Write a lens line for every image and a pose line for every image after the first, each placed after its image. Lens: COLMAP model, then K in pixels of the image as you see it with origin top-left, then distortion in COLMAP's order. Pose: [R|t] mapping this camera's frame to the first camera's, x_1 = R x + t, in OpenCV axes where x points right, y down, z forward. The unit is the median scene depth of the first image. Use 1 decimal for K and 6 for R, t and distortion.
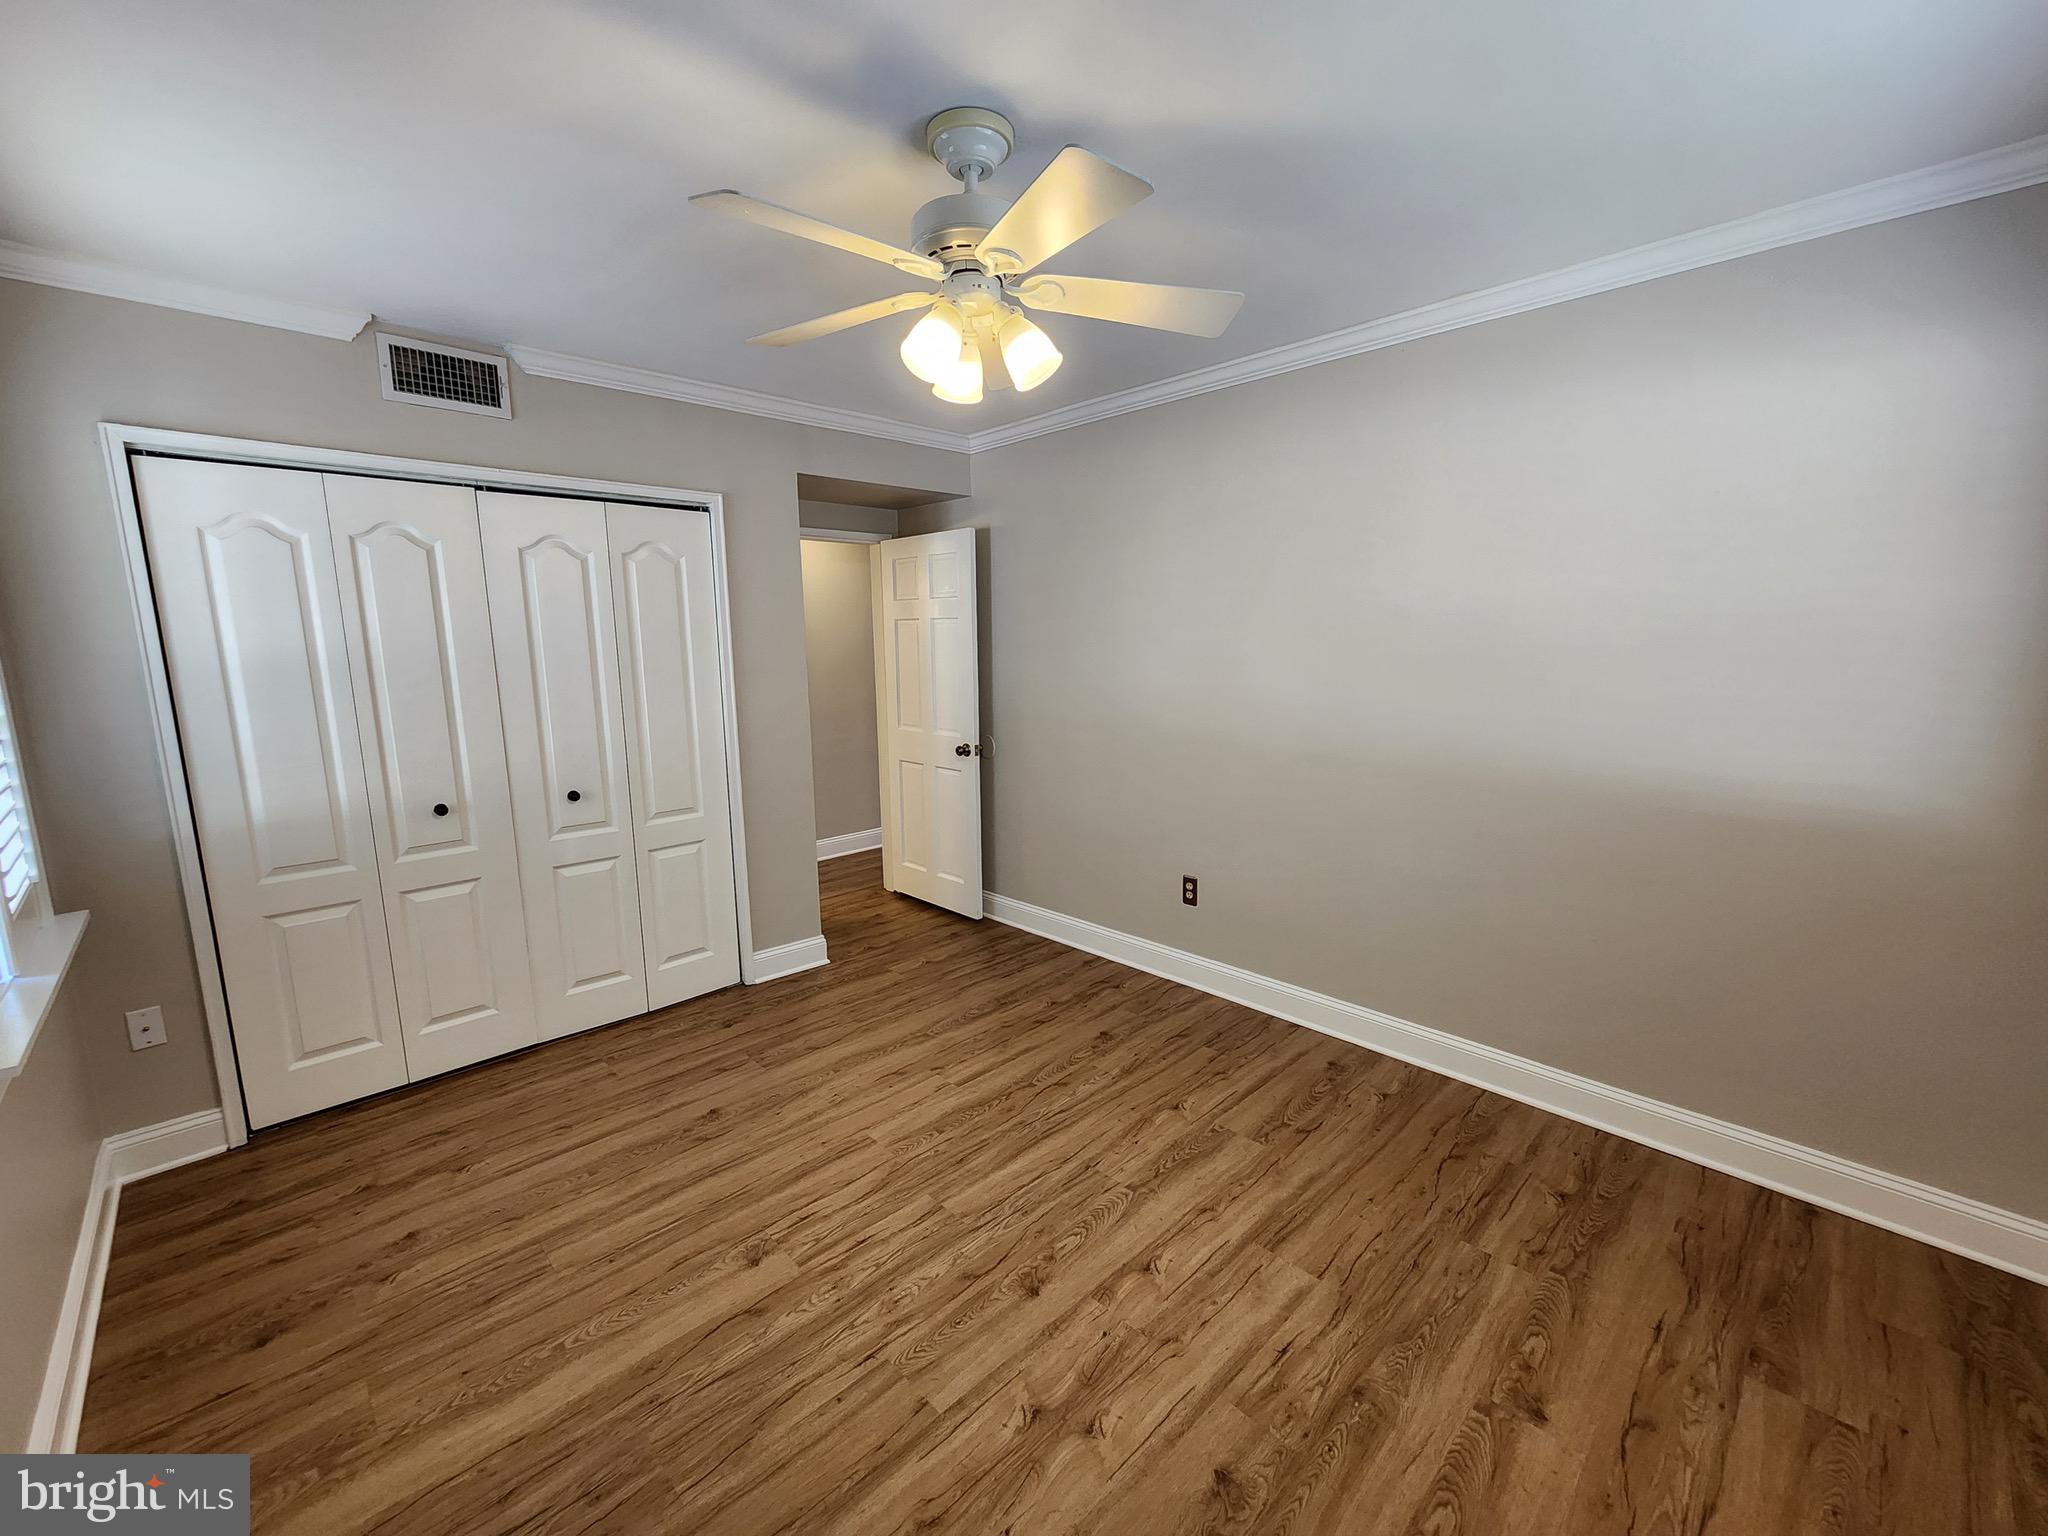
lens RADIAL K [[830.4, 0, 1020.7], [0, 830.4, 768.5], [0, 0, 1]] dist [0.000096, -0.000445]
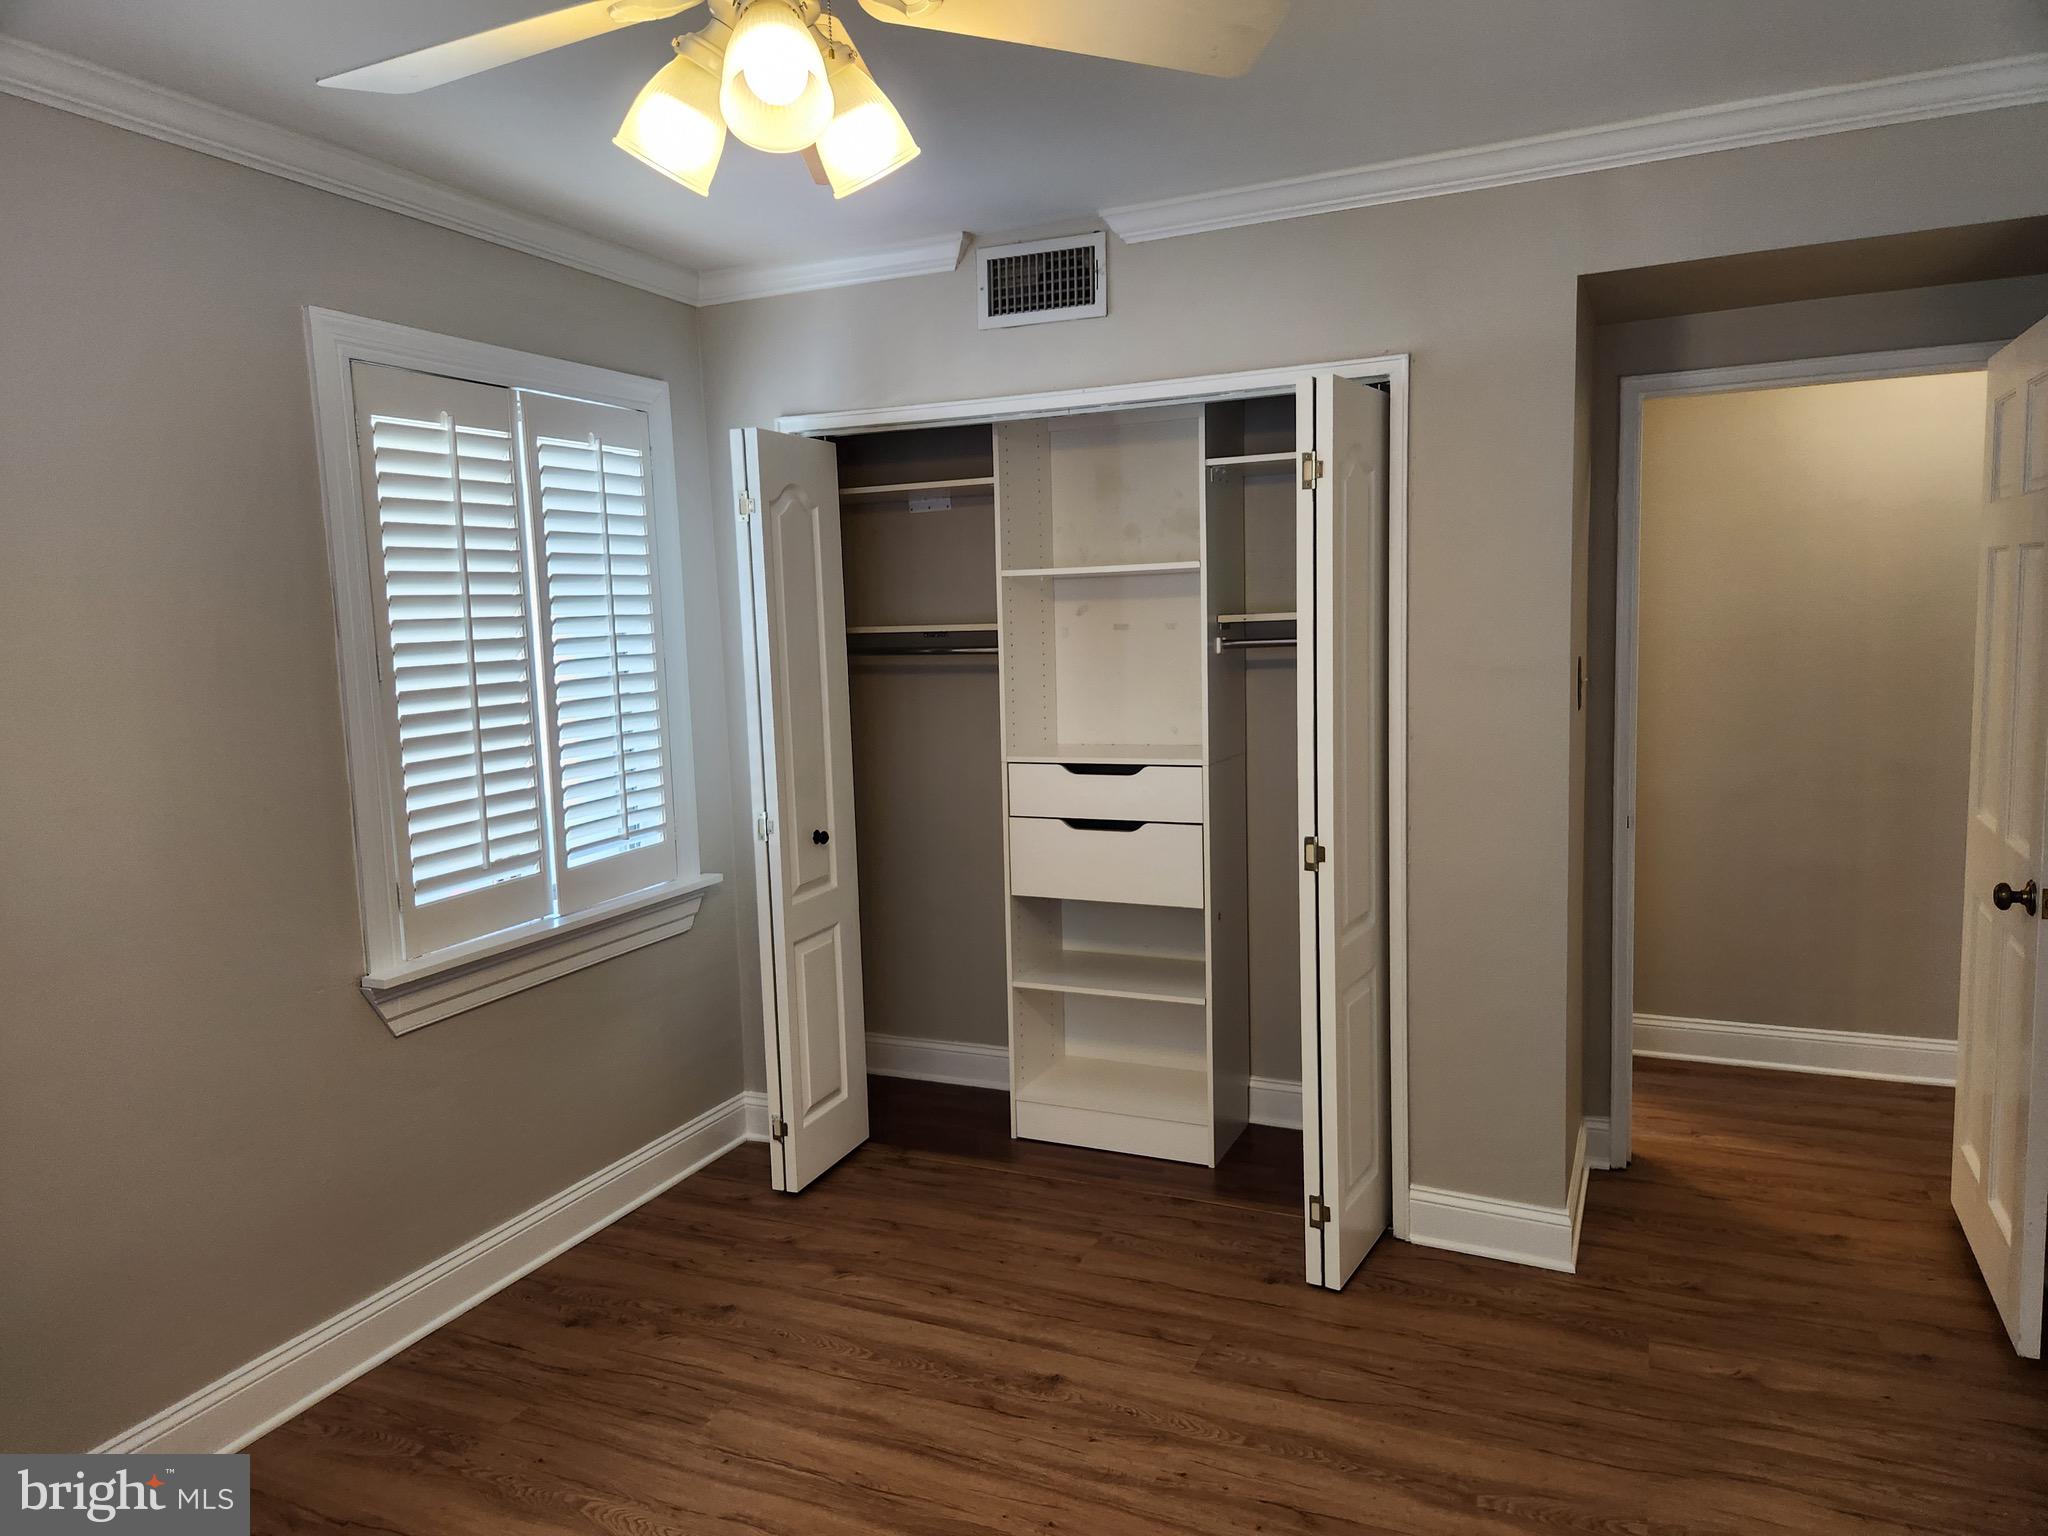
lens RADIAL K [[1367.1, 0, 1023.6], [0, 1367.1, 765.2], [0, 0, 1]] dist [0.047685, -0.017386]
pose [[0.373320, 0.109417, -0.921227, 0.538236], [-0.114270, 0.990882, 0.071383, -0.120539], [0.920638, 0.078619, 0.382419, 0.549327]]
